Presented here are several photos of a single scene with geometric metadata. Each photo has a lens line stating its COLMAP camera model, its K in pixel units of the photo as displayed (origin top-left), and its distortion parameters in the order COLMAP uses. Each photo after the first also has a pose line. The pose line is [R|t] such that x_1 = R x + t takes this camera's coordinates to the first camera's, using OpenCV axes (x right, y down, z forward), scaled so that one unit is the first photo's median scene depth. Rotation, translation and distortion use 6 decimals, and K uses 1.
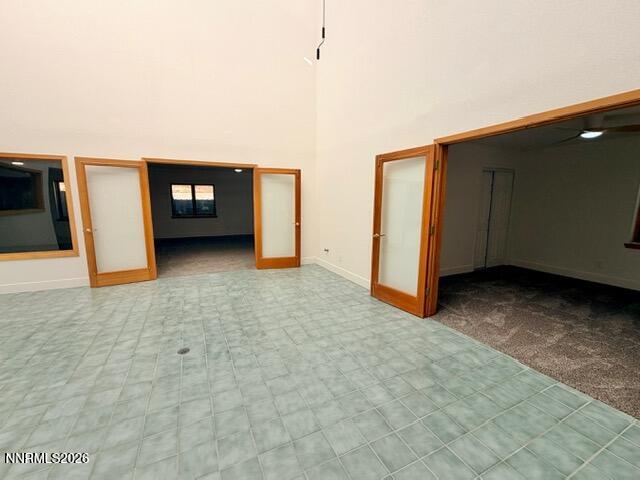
lens RADIAL K [[261.4, 0, 330.8], [0, 261.4, 241.6], [0, 0, 1]] dist [0.005328, -0.001031]
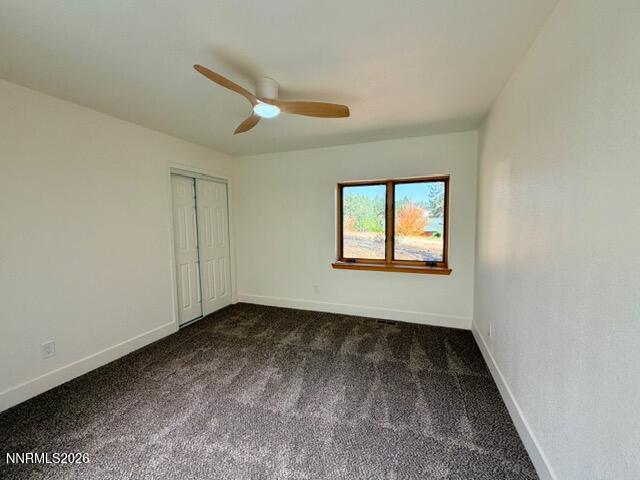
lens RADIAL K [[261.4, 0, 320.9], [0, 261.4, 242.2], [0, 0, 1]] dist [0.005328, -0.001031]
pose [[0.717813, -0.065747, 0.693125, 0.464097], [0.123472, 0.991772, -0.033794, -0.042030], [-0.685200, 0.109839, 0.720025, 0.362250]]
